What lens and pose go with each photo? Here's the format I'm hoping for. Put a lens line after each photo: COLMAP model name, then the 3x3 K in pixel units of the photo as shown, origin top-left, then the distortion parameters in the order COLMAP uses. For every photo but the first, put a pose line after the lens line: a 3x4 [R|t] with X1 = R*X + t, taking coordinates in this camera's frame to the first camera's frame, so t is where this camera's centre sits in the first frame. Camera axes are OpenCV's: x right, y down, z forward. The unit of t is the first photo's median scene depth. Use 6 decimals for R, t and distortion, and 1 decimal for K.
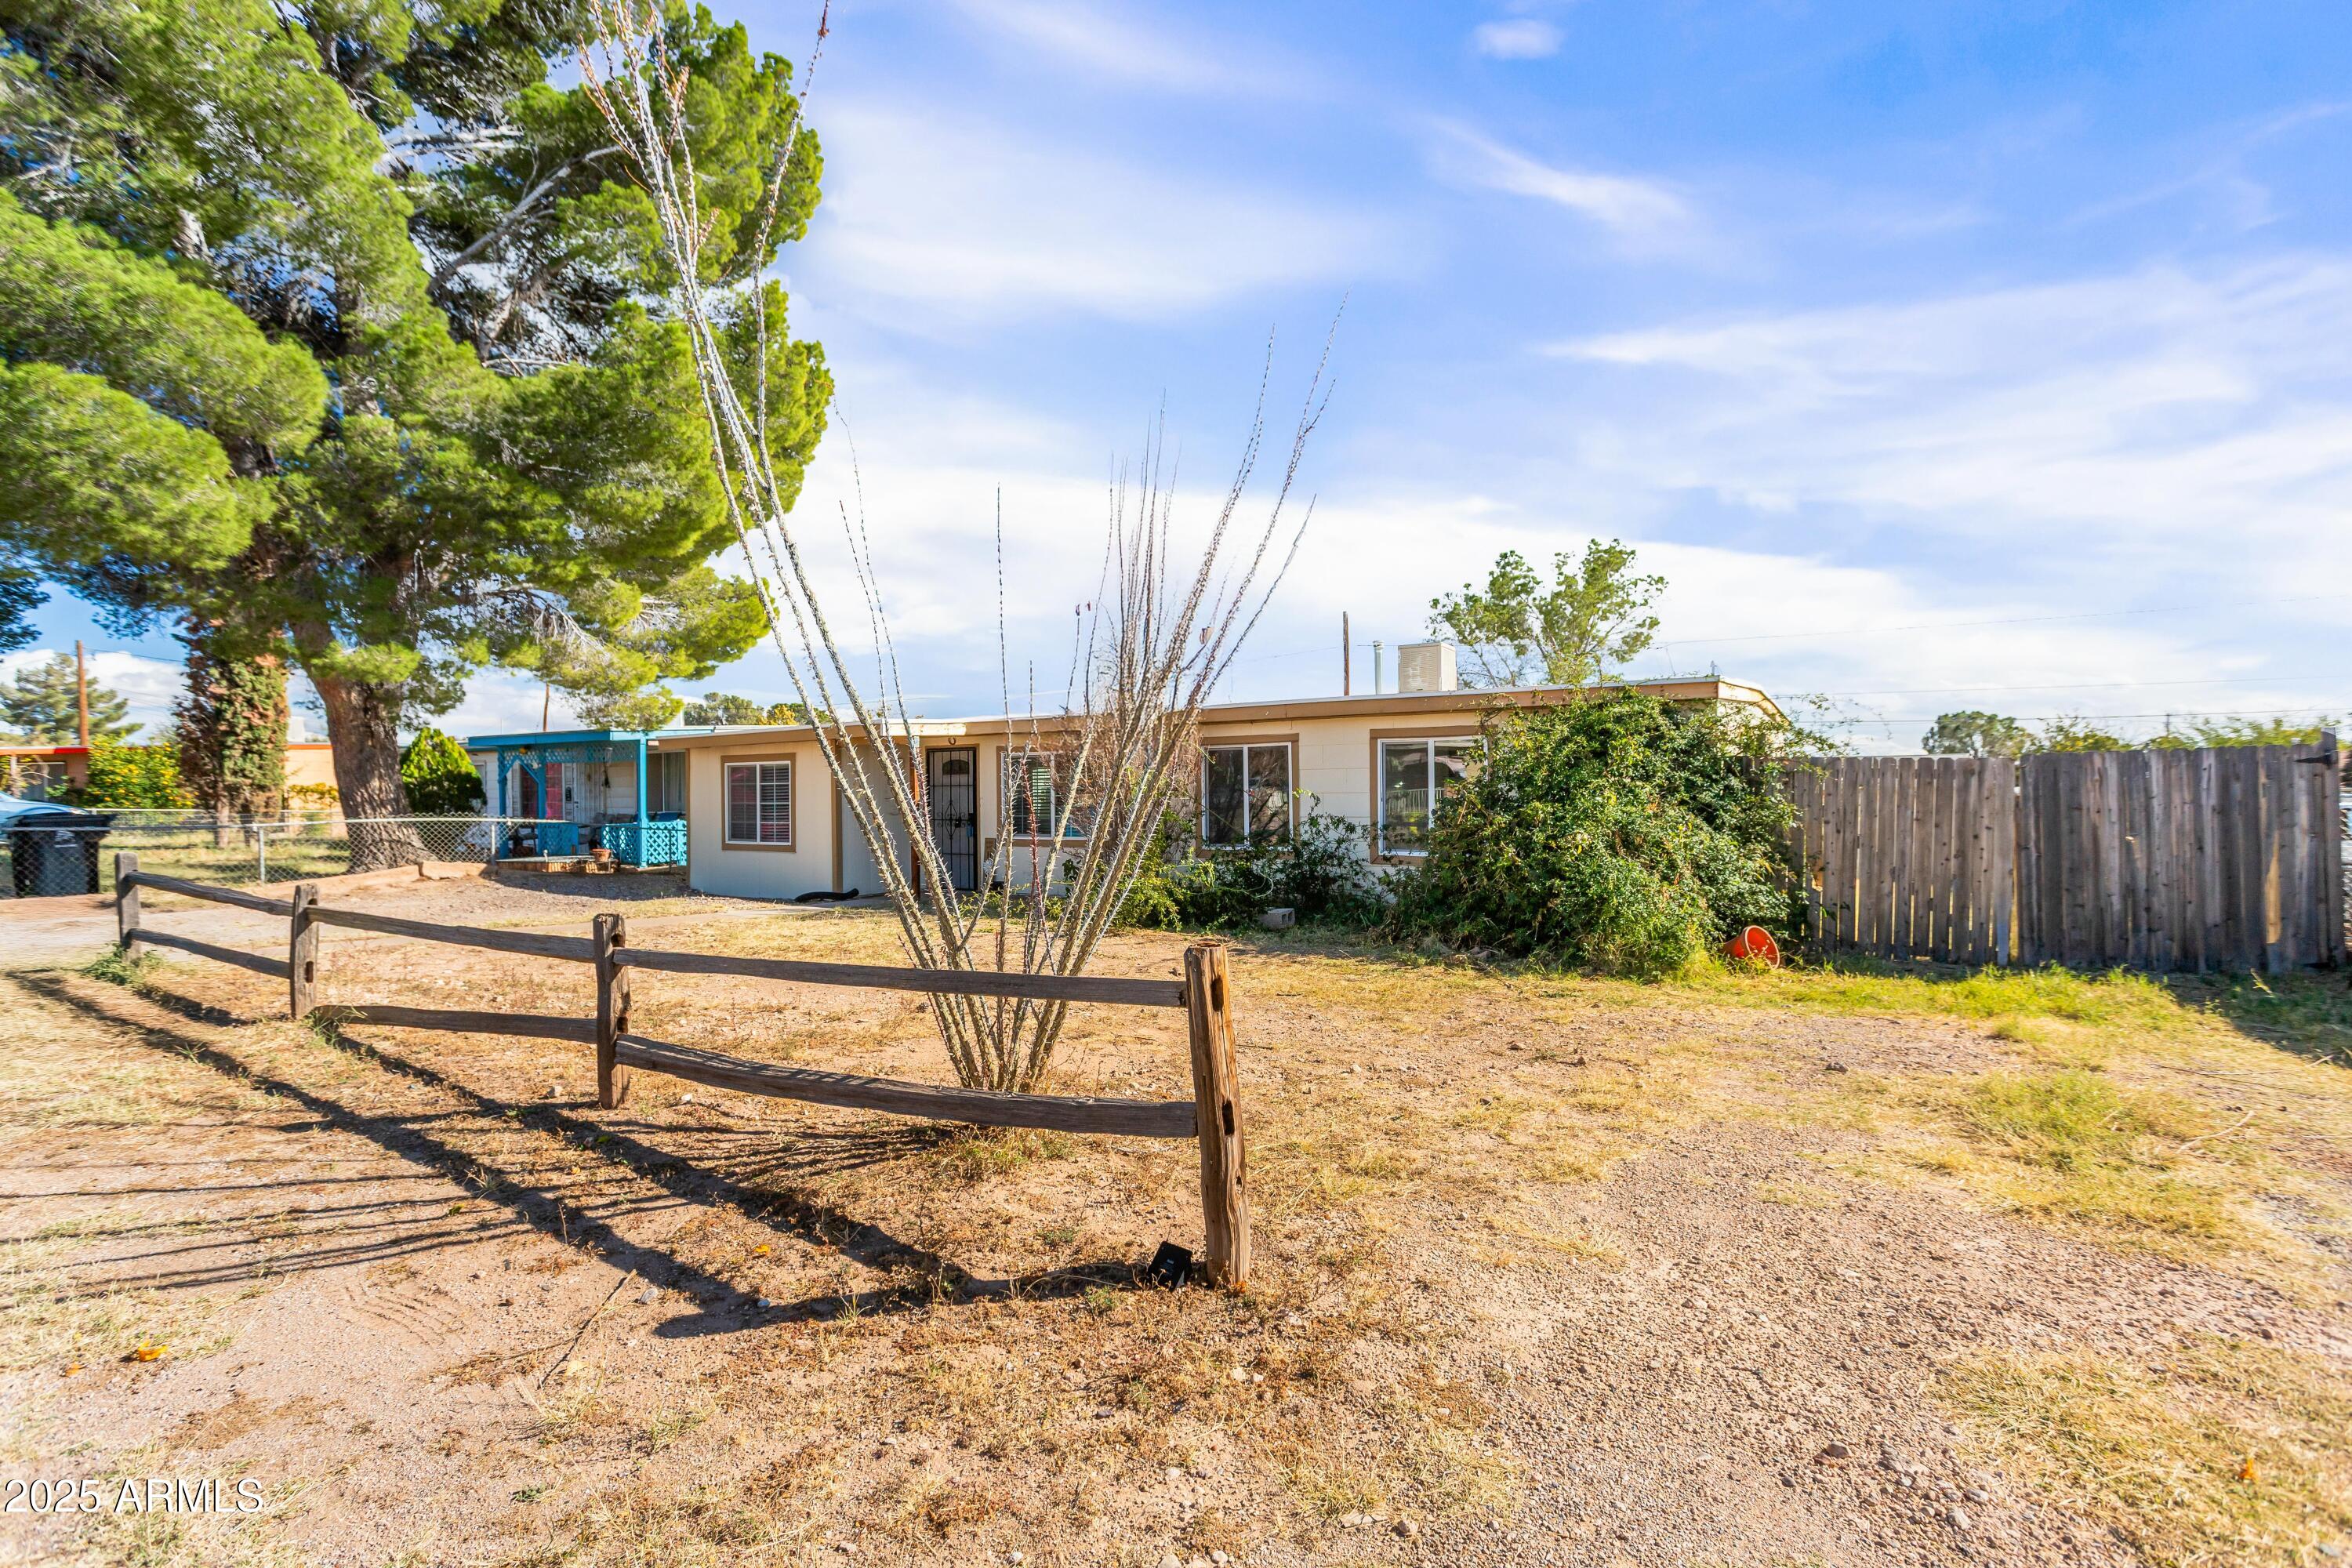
lens RADIAL K [[1165.8, 0, 1175.7], [0, 1165.8, 788.3], [0, 0, 1]] dist [-0.002081, -0.000176]
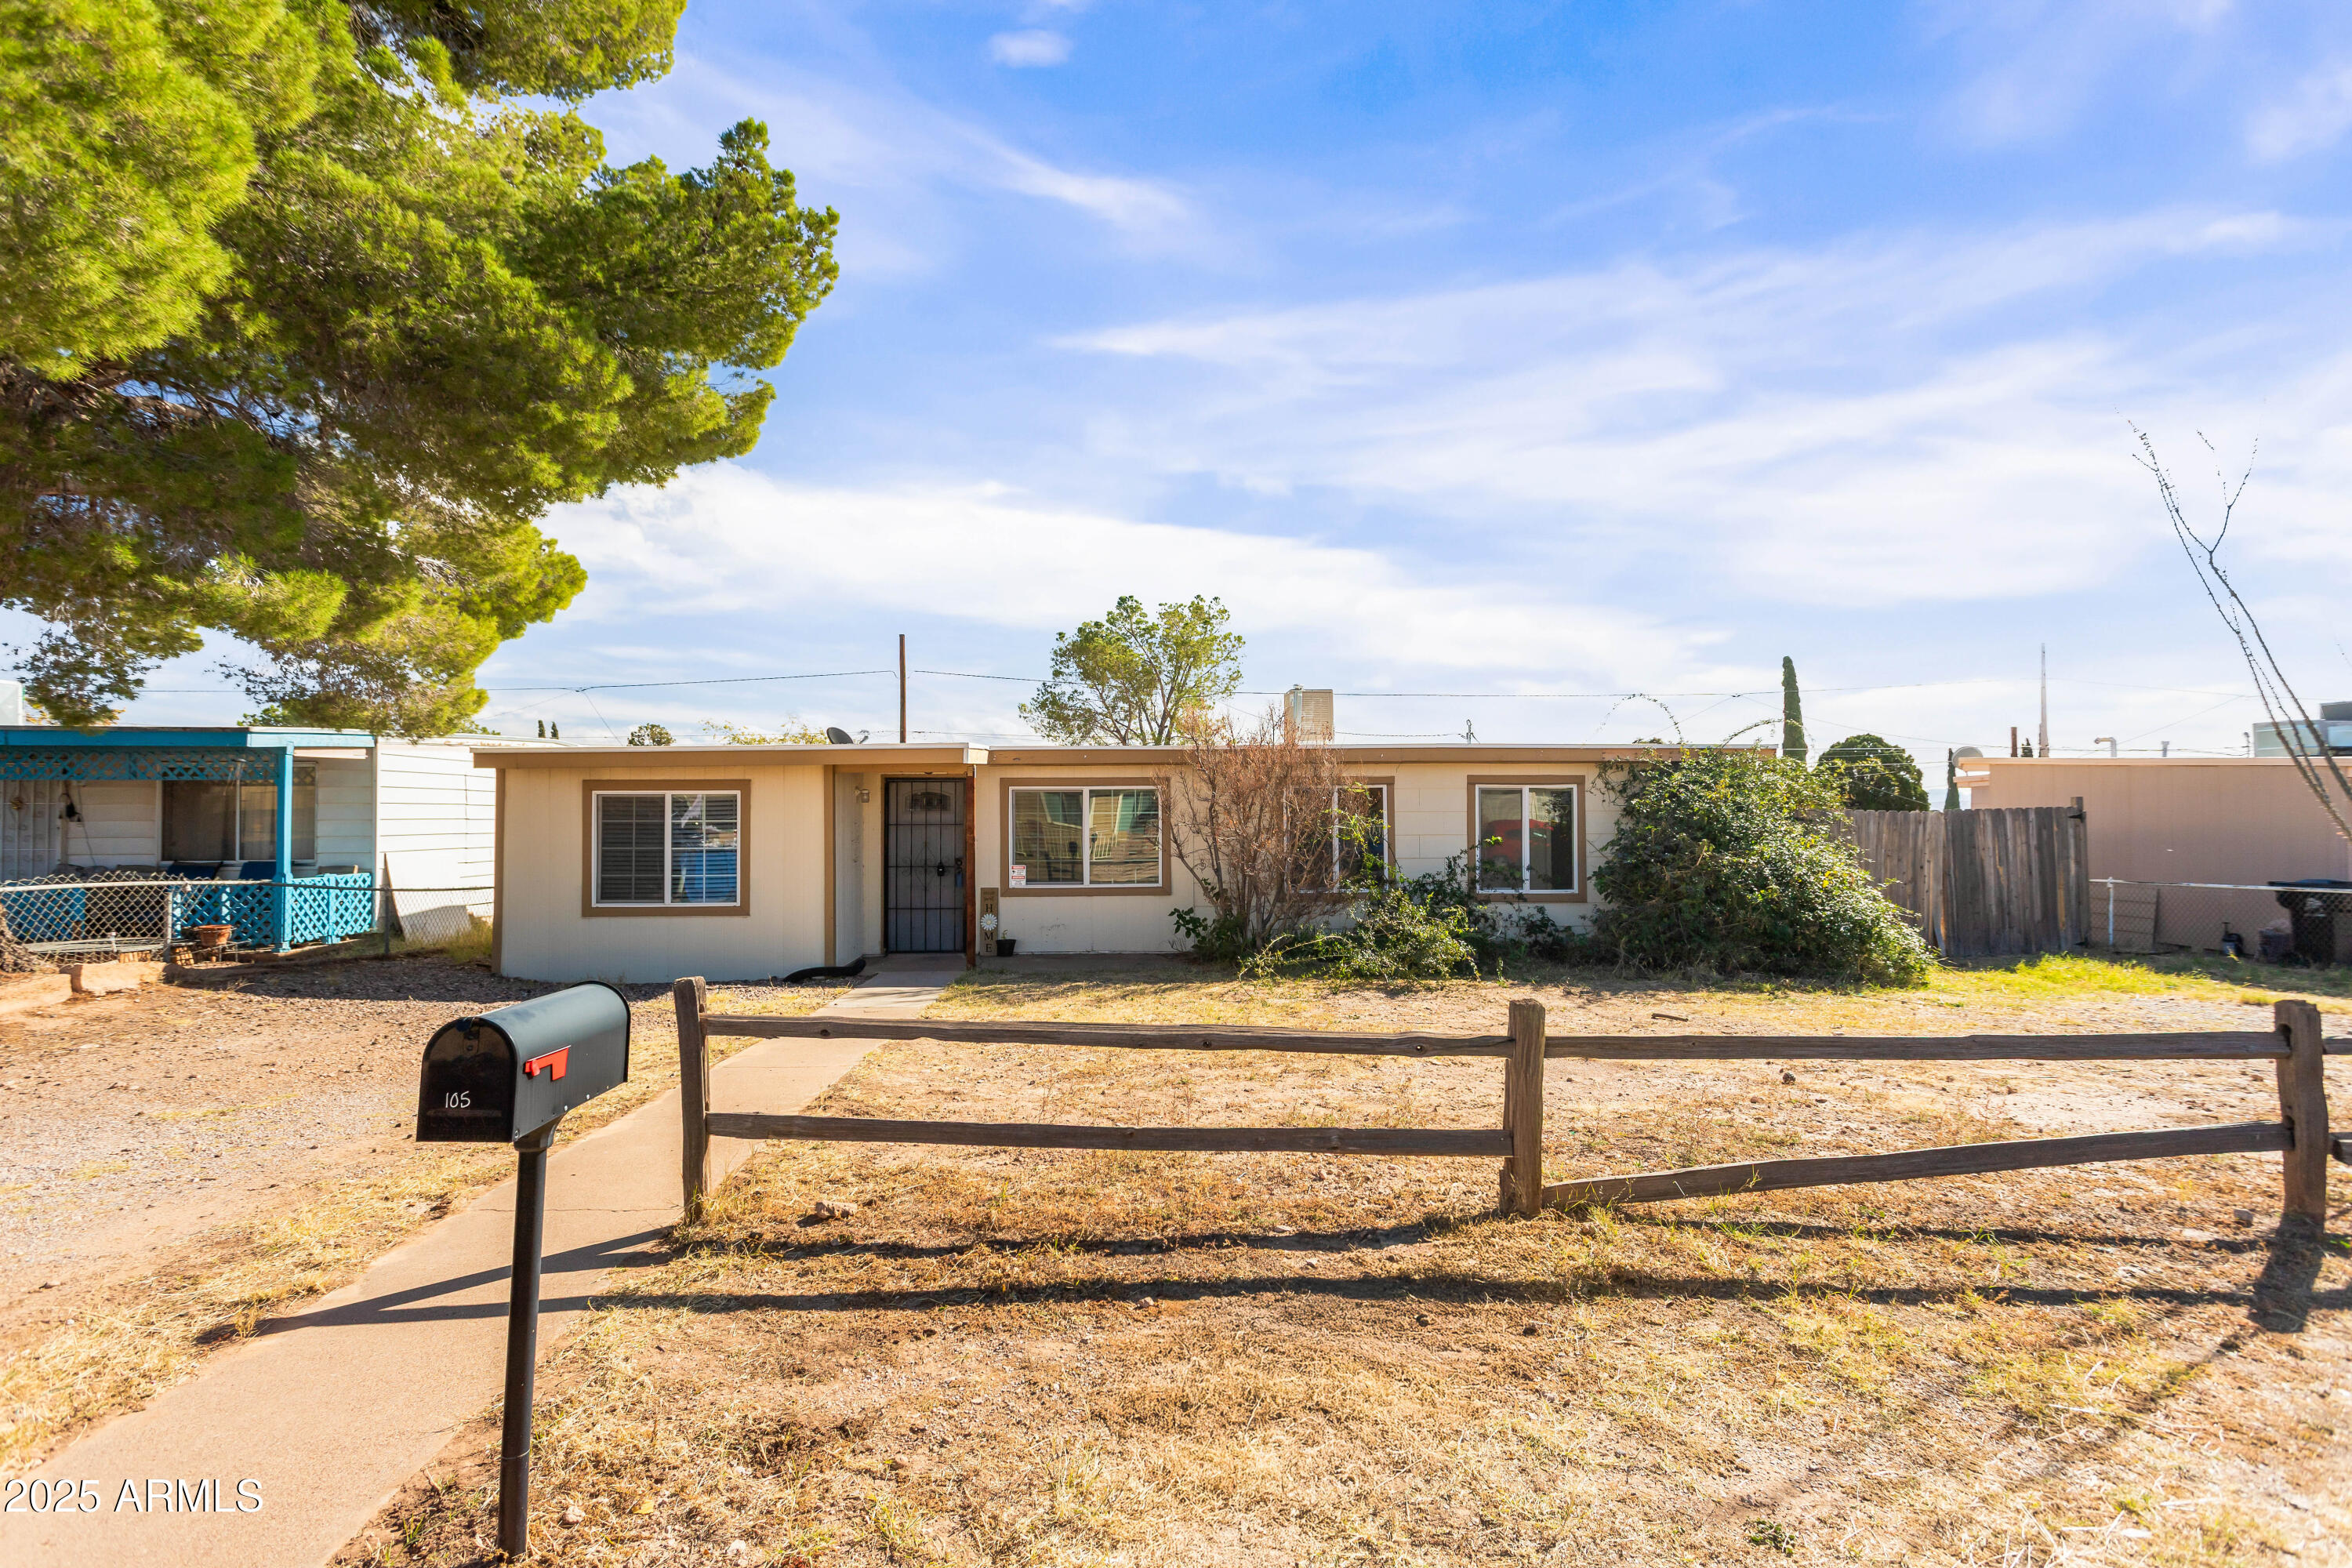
lens RADIAL K [[1165.7, 0, 1180.8], [0, 1165.7, 788.7], [0, 0, 1]] dist [0.026535, 0.000358]
pose [[0.802433, 0.020522, 0.596389, -0.653835], [-0.006012, 0.999636, -0.026310, -0.008149], [-0.596712, 0.017527, 0.802264, 0.290192]]
